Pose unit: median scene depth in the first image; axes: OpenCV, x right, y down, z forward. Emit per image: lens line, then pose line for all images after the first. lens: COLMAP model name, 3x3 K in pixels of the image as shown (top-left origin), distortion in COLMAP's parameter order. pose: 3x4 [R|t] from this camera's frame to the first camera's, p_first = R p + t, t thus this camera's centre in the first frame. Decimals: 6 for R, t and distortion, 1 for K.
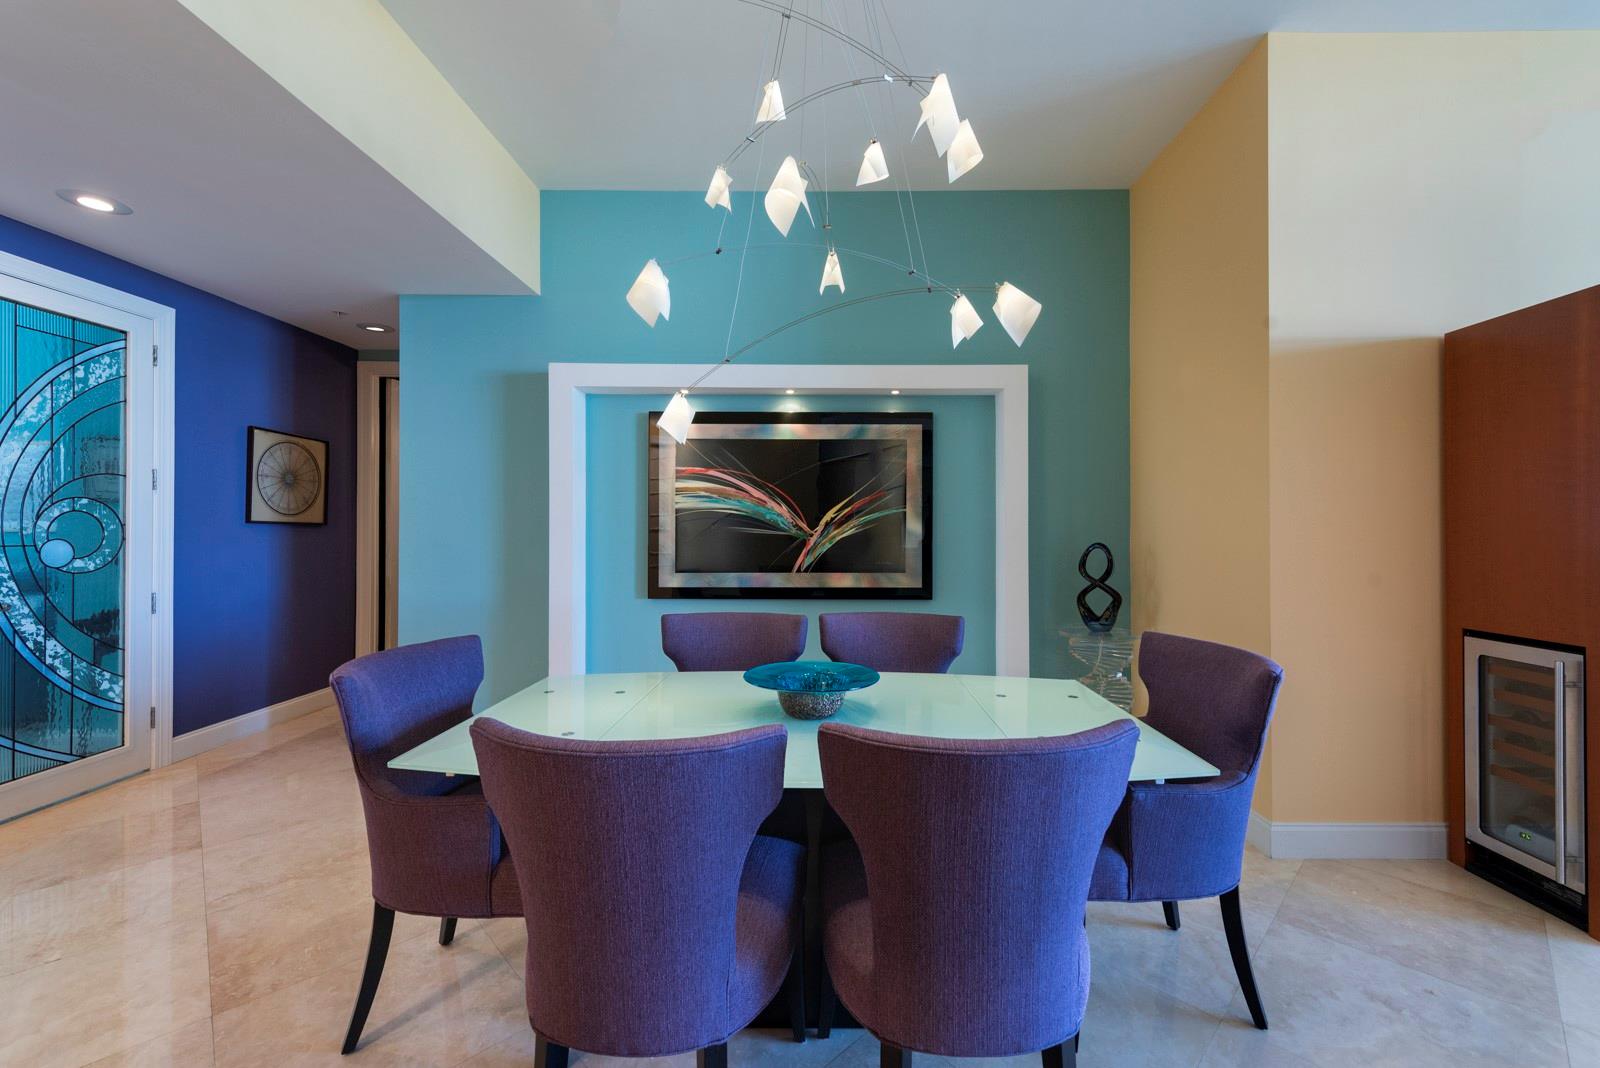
lens RADIAL K [[644.1, 0, 808.9], [0, 644.1, 528.3], [0, 0, 1]] dist [0.003836, -0.000143]
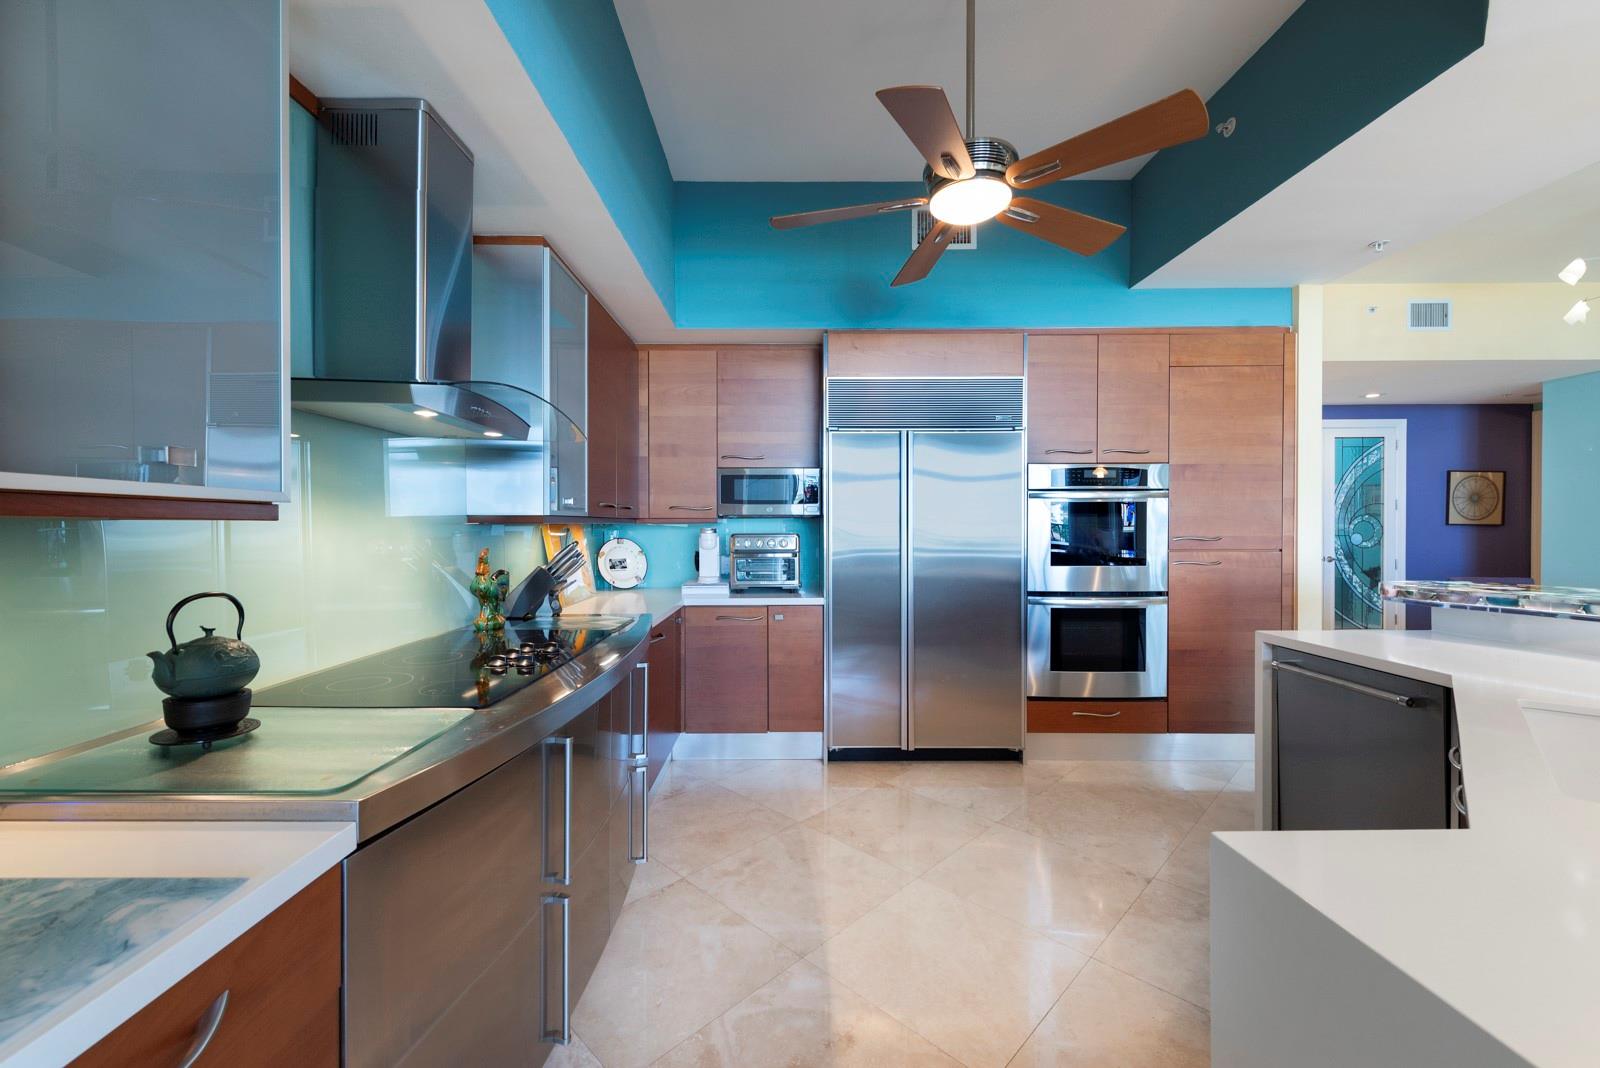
lens RADIAL K [[644.1, 0, 808.9], [0, 644.1, 528.3], [0, 0, 1]] dist [0.003836, -0.000143]
pose [[0.025068, 0.005121, -0.999673, 0.915005], [0.004700, 0.999975, 0.005241, -0.017459], [0.999675, -0.004830, 0.025043, -0.845618]]
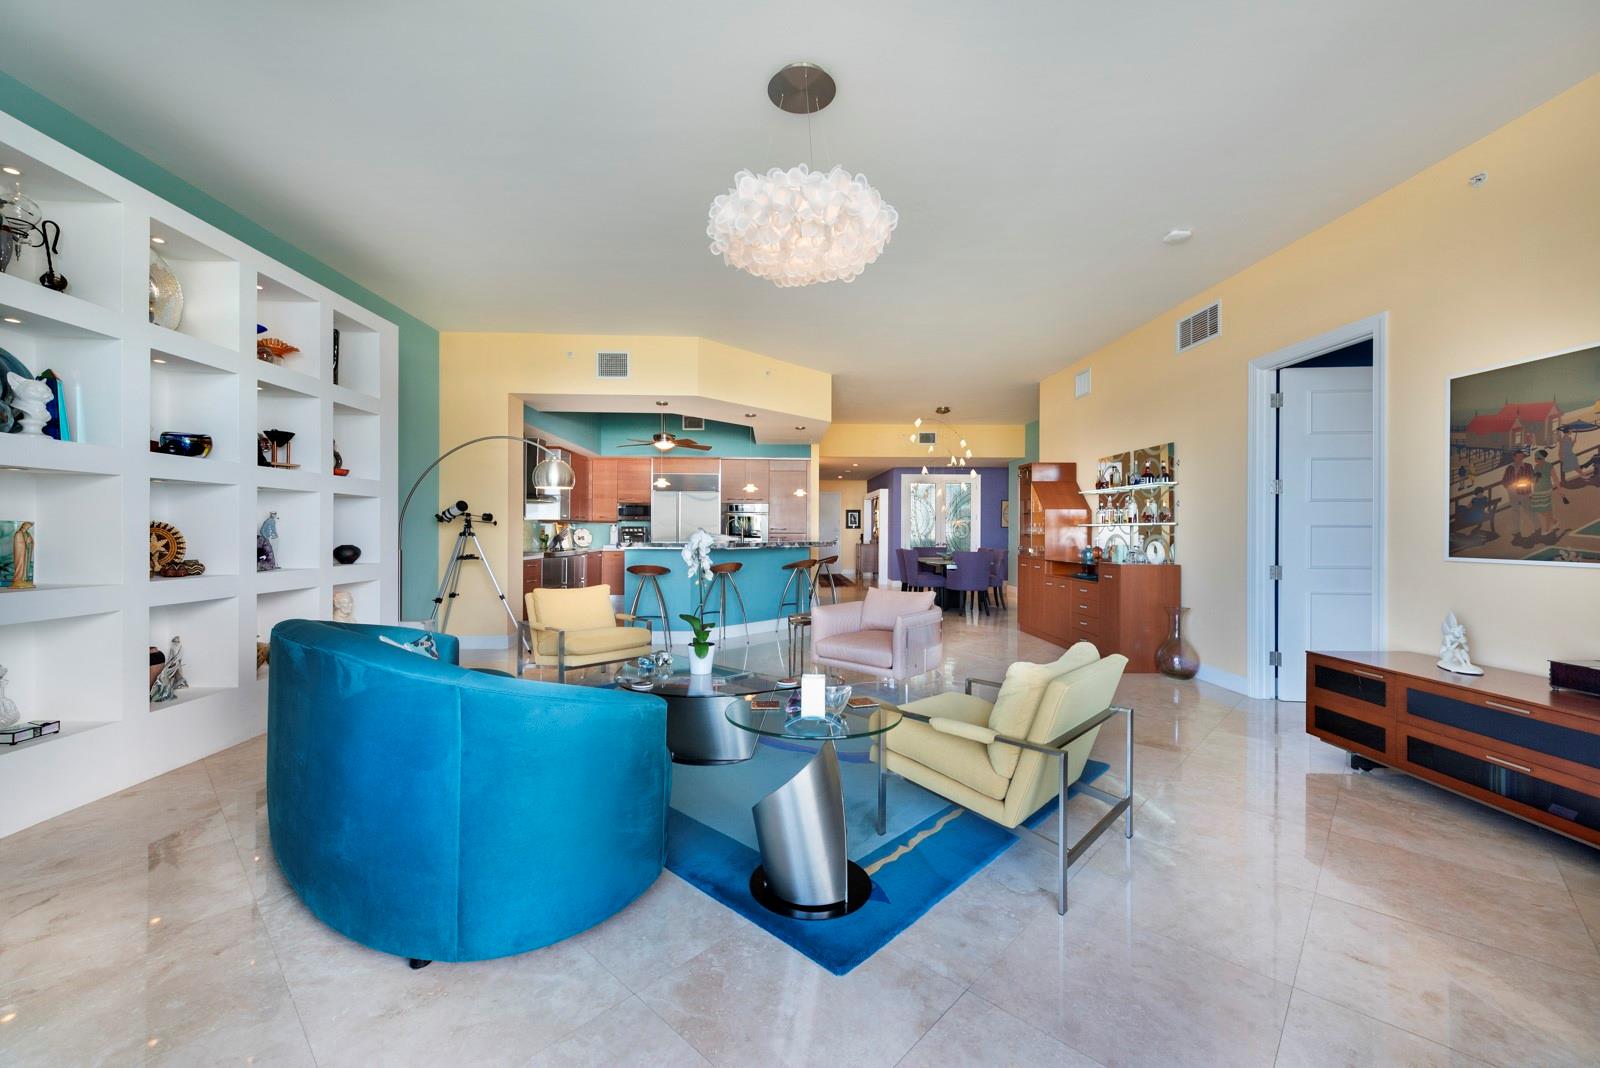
lens RADIAL K [[644.1, 0, 808.9], [0, 644.1, 528.3], [0, 0, 1]] dist [0.003836, -0.000143]
pose [[0.048842, -0.002457, -0.998803, 2.783645], [-0.001774, 0.999995, -0.002547, 0.008923], [0.998805, 0.001896, 0.048838, -0.253367]]
